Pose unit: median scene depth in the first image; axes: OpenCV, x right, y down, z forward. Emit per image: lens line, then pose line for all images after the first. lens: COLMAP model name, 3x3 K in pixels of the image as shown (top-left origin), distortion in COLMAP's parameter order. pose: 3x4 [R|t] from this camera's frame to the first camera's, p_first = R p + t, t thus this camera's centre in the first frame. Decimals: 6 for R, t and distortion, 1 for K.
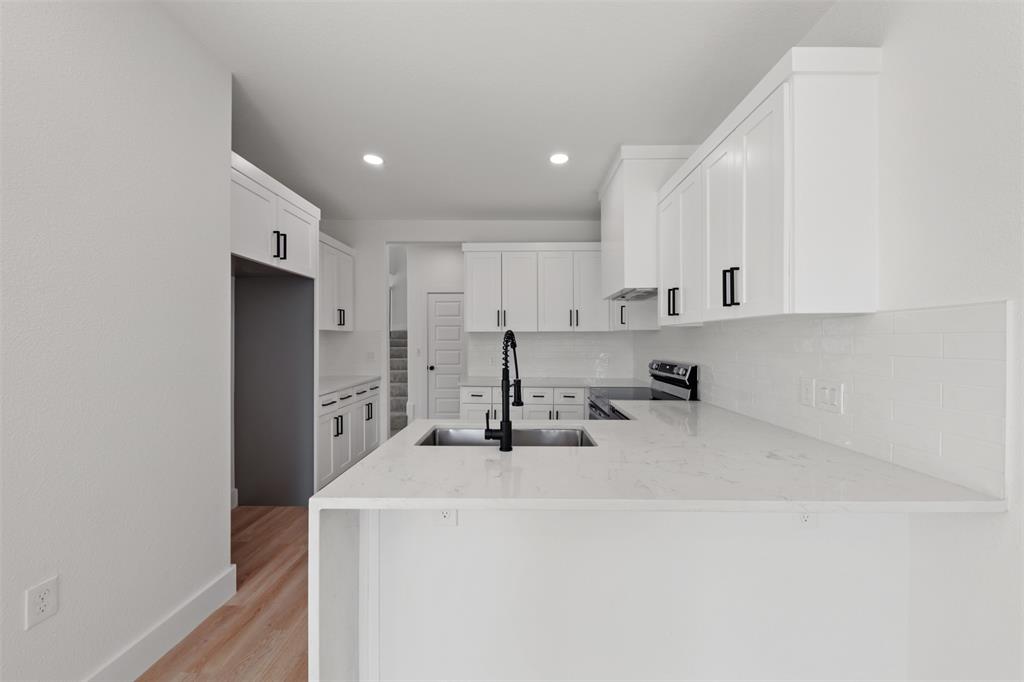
lens RADIAL K [[364.2, 0, 515.9], [0, 364.2, 342.2], [0, 0, 1]] dist [-0.005138, -0.002021]
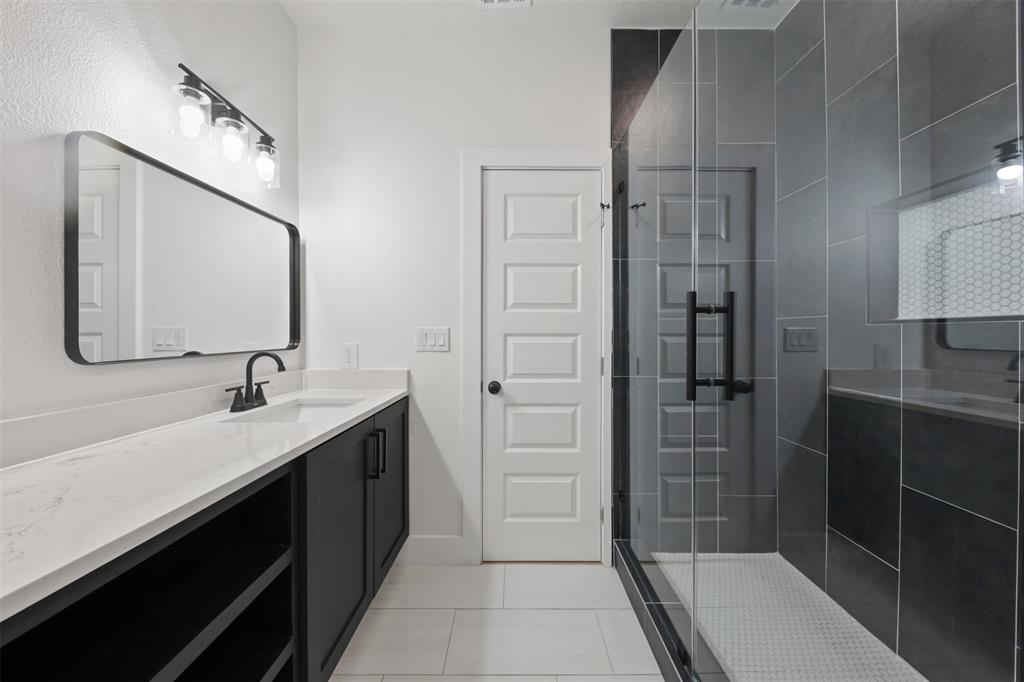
lens RADIAL K [[375.8, 0, 515.5], [0, 375.8, 333.7], [0, 0, 1]] dist [0.001635, 0.000035]
pose [[0.999953, 0.003080, 0.009143, -0.382512], [-0.003056, 0.999992, -0.002551, 0.038356], [-0.009151, 0.002522, 0.999955, 1.154195]]
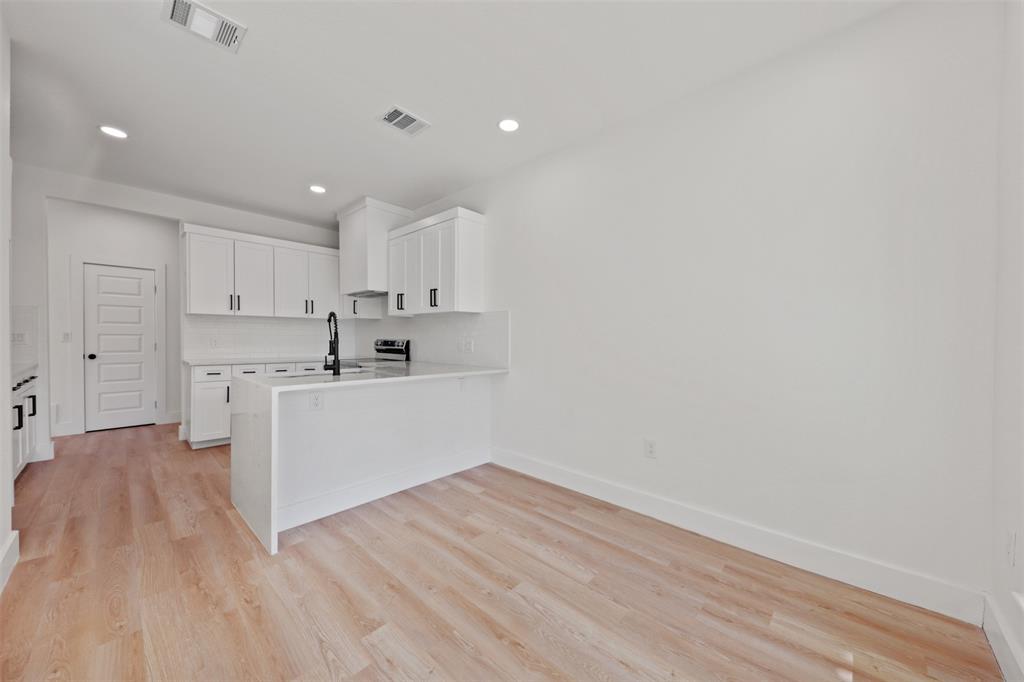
lens RADIAL K [[364.2, 0, 526.3], [0, 364.2, 343.0], [0, 0, 1]] dist [-0.005138, -0.002021]
pose [[0.652588, -0.006923, 0.757681, -0.368984], [-0.004414, 0.999907, 0.012937, 0.046150], [-0.757700, -0.011787, 0.652496, -0.443209]]
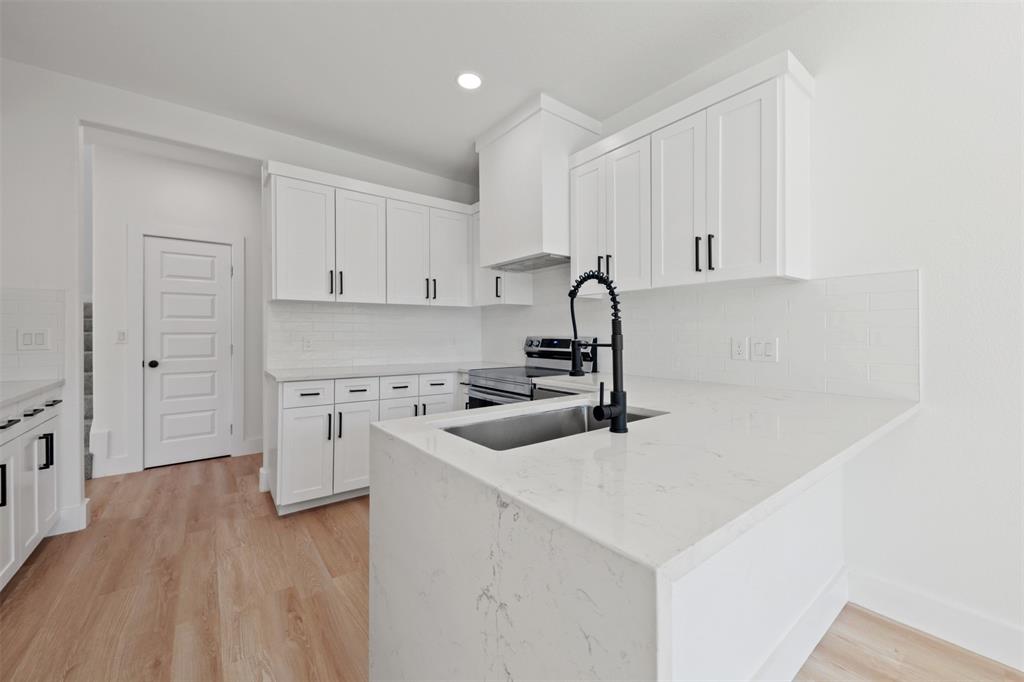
lens RADIAL K [[400.4, 0, 520.6], [0, 400.4, 331.8], [0, 0, 1]] dist [0.008713, -0.002597]
pose [[0.779955, -0.000193, 0.625836, -0.313598], [0.005243, 0.999967, -0.006225, 0.046368], [-0.625814, 0.008136, 0.779930, 0.225533]]
